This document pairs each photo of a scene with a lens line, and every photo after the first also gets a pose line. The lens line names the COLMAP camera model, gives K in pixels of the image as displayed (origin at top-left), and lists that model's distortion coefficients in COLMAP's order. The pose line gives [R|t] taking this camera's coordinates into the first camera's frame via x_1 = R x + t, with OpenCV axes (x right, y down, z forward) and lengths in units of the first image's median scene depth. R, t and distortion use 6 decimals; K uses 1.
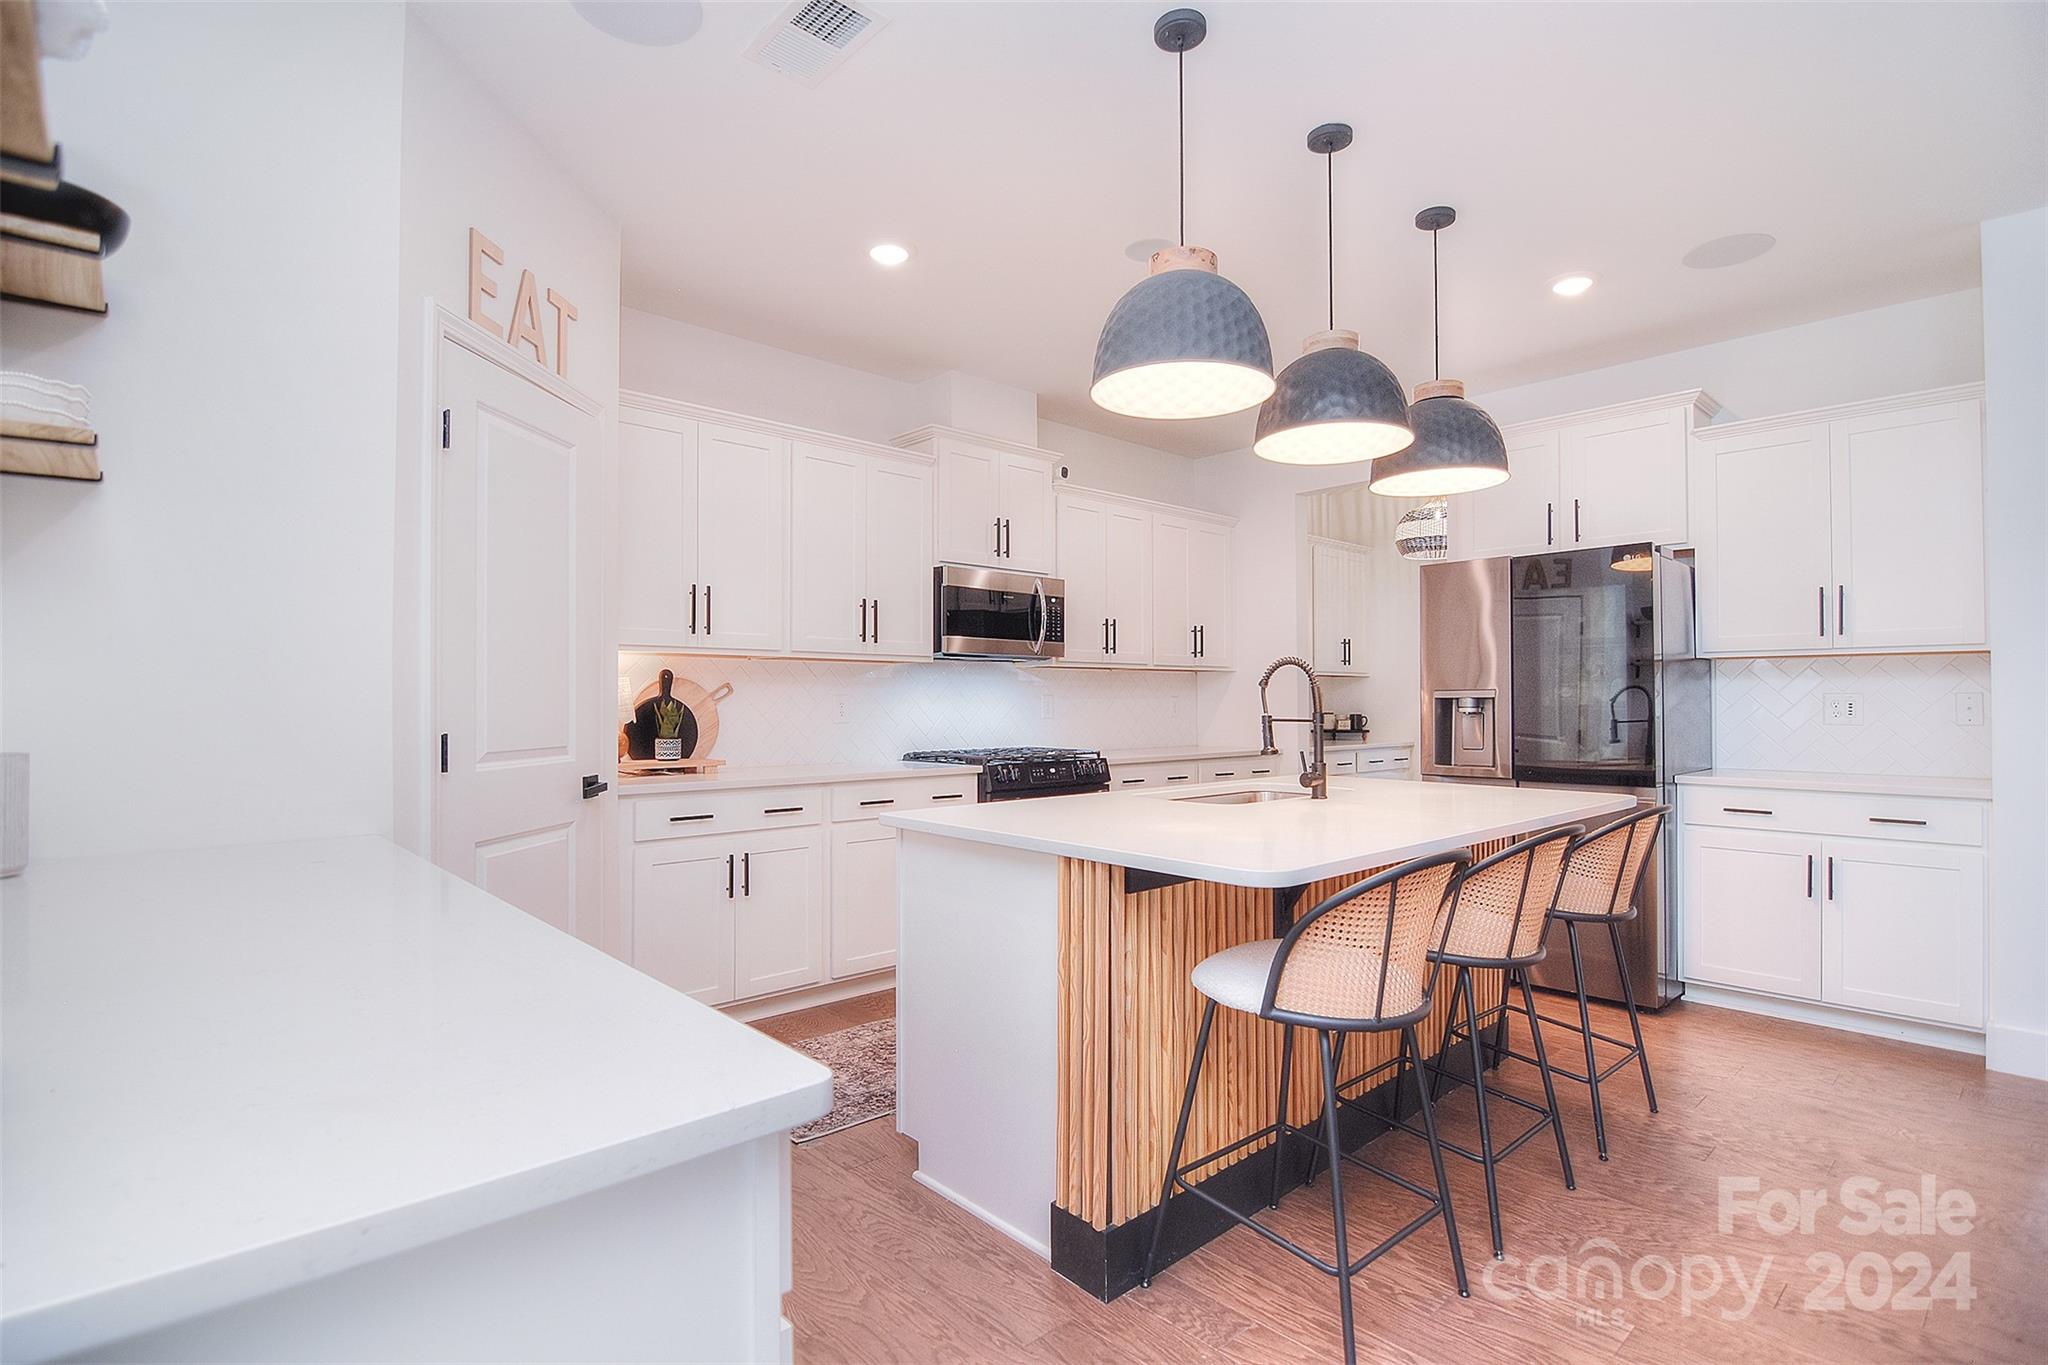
lens RADIAL K [[991.5, 0, 1025.3], [0, 991.5, 683.5], [0, 0, 1]] dist [-0.006008, -0.007971]
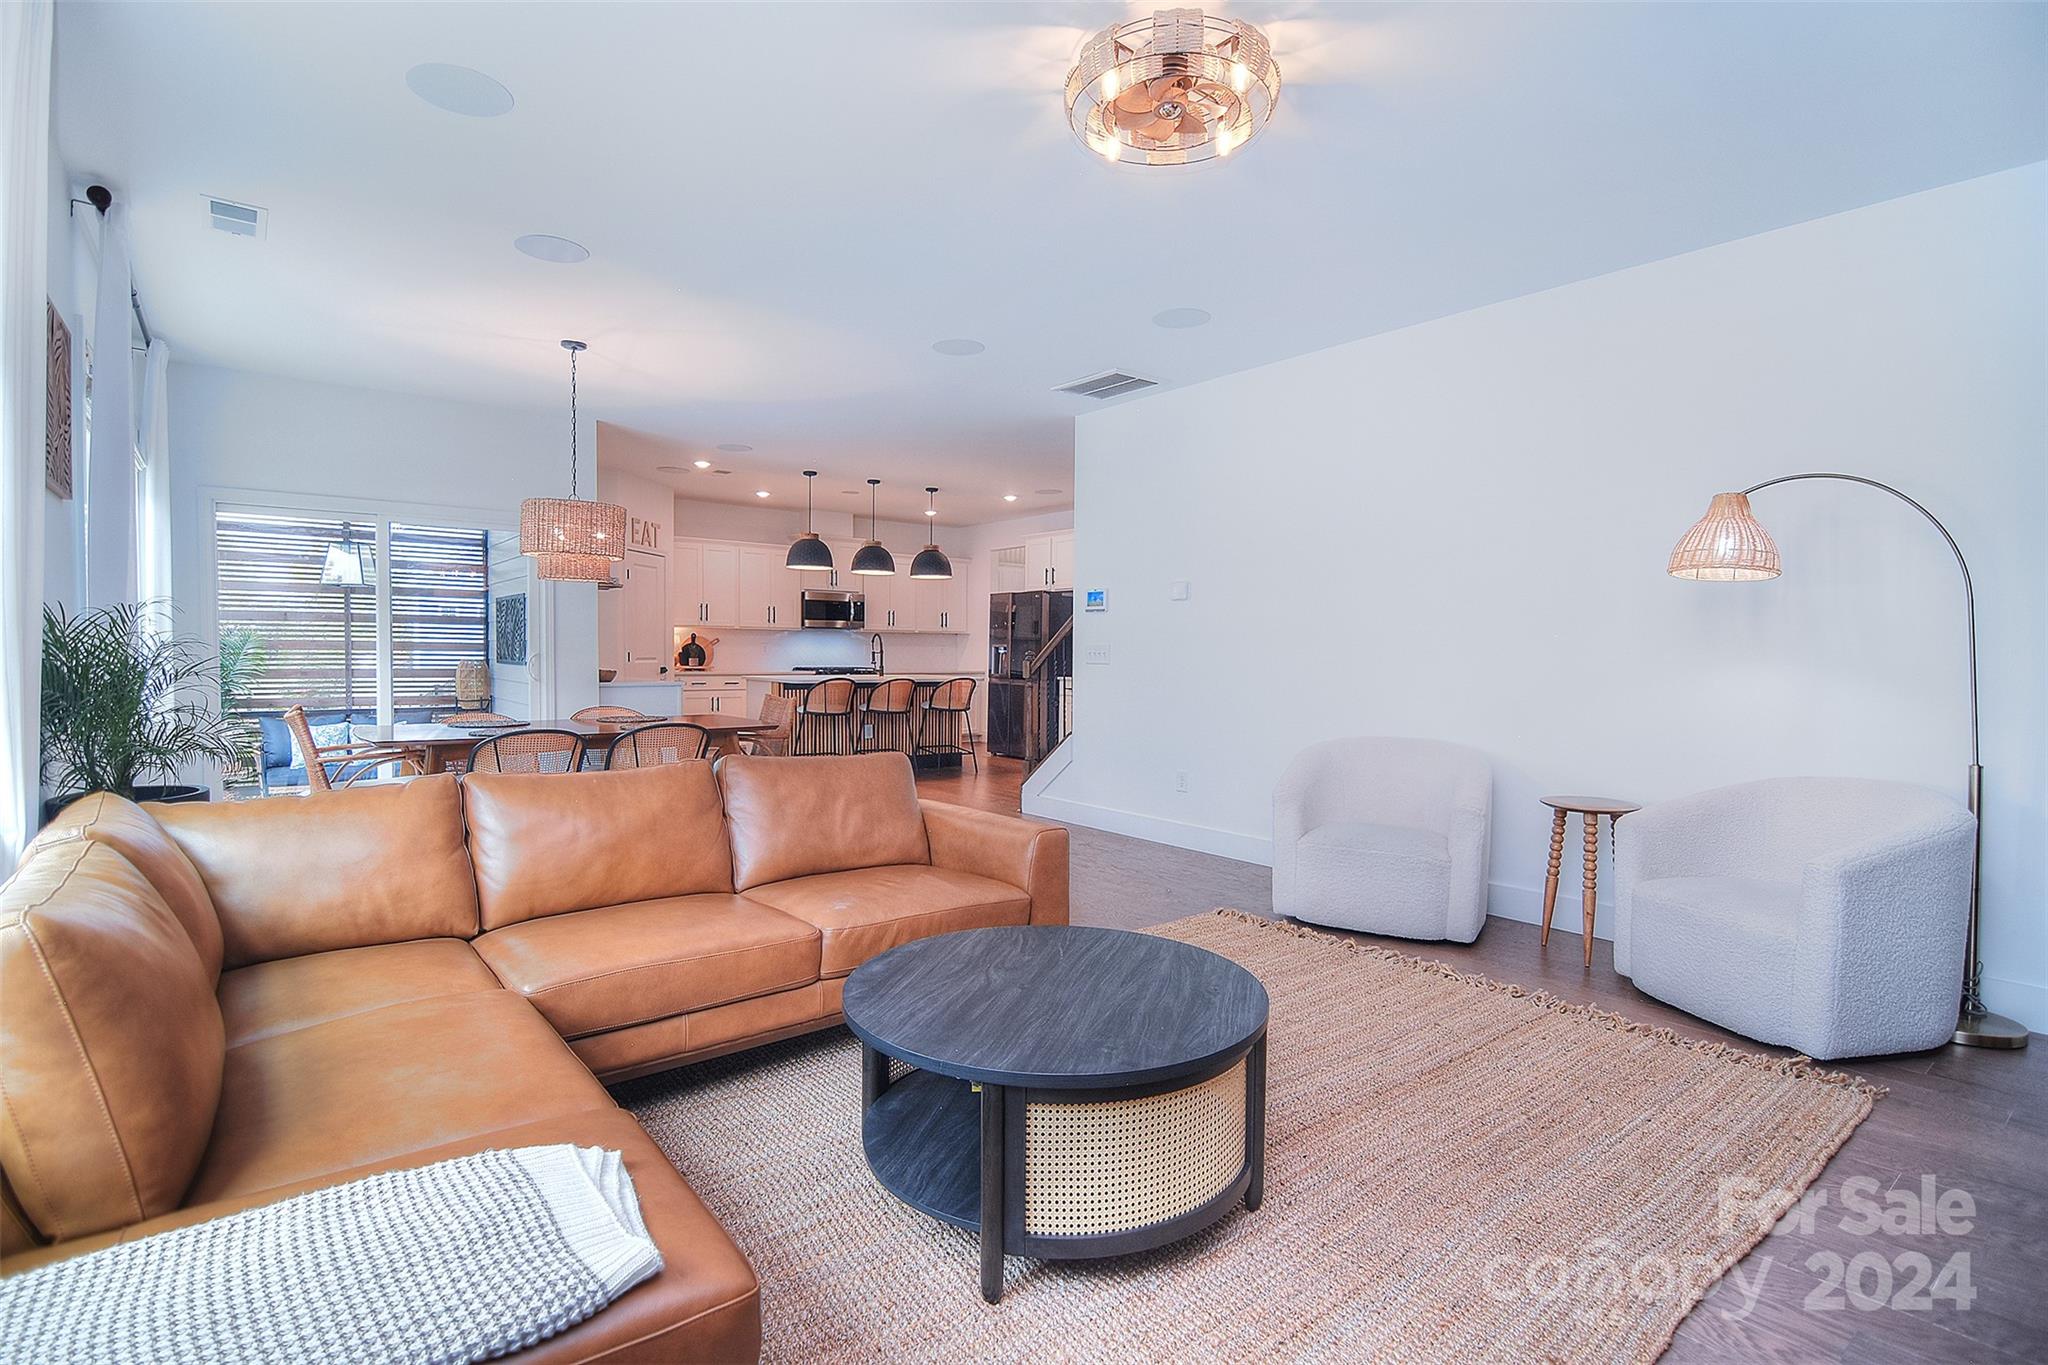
lens RADIAL K [[991.5, 0, 1024.1], [0, 991.5, 666.5], [0, 0, 1]] dist [-0.006008, -0.007971]
pose [[0.996177, 0.012281, -0.086486, 0.724728], [-0.009229, 0.999323, 0.035606, -0.026439], [0.086865, -0.034672, 0.995617, -1.521438]]
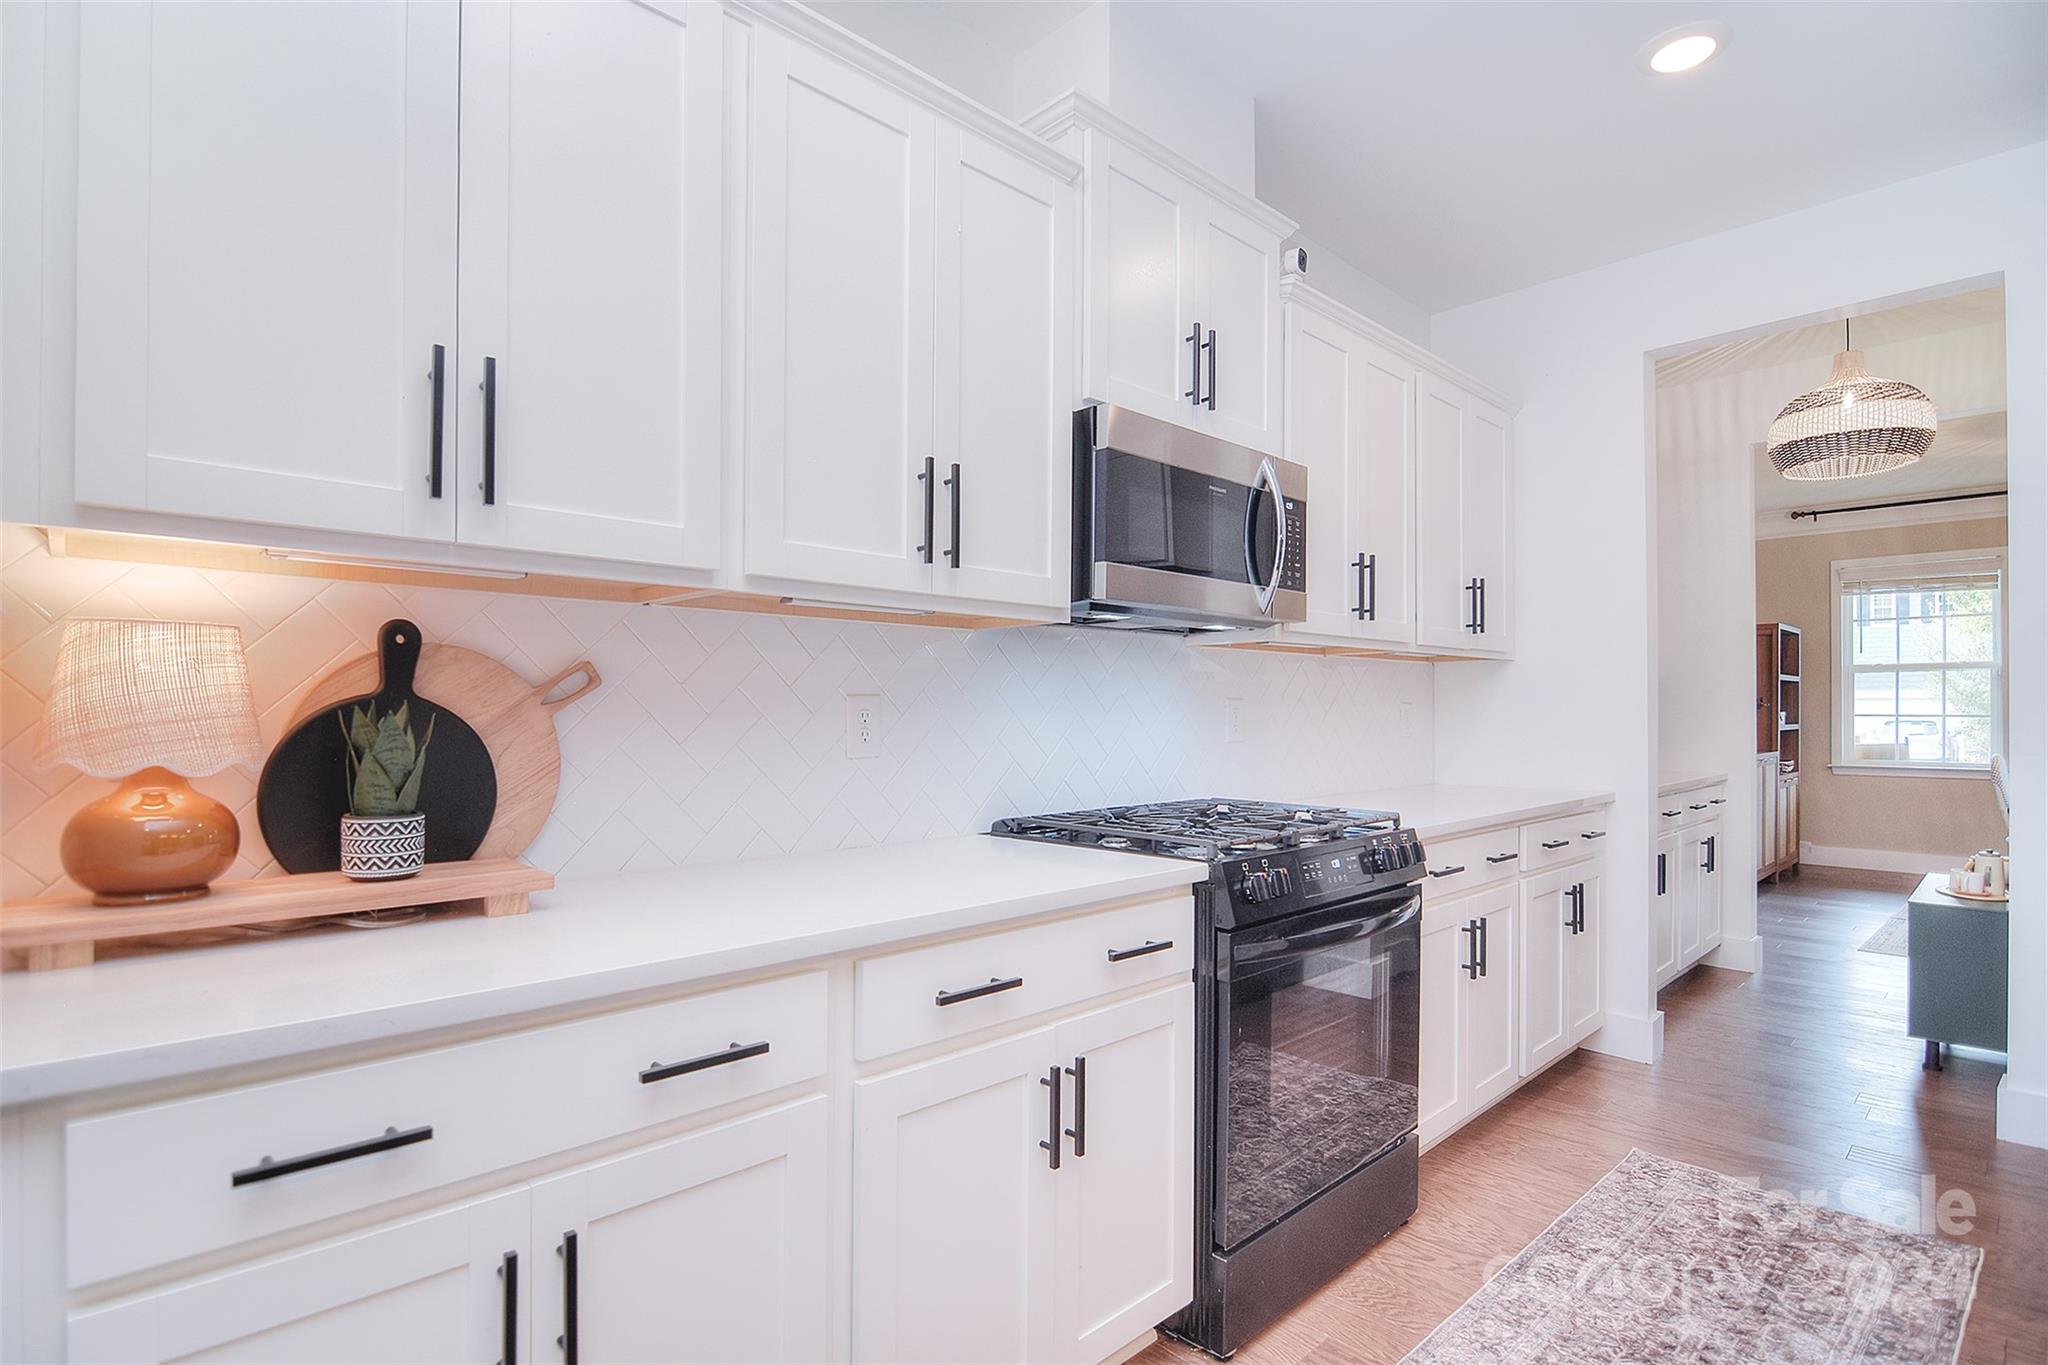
lens RADIAL K [[991.5, 0, 1029.7], [0, 991.5, 676.1], [0, 0, 1]] dist [-0.006008, -0.007971]
pose [[0.999917, 0.002280, 0.012685, -0.125609], [-0.002069, 0.999859, -0.016638, 0.010983], [-0.012721, 0.016611, 0.999781, 0.589666]]
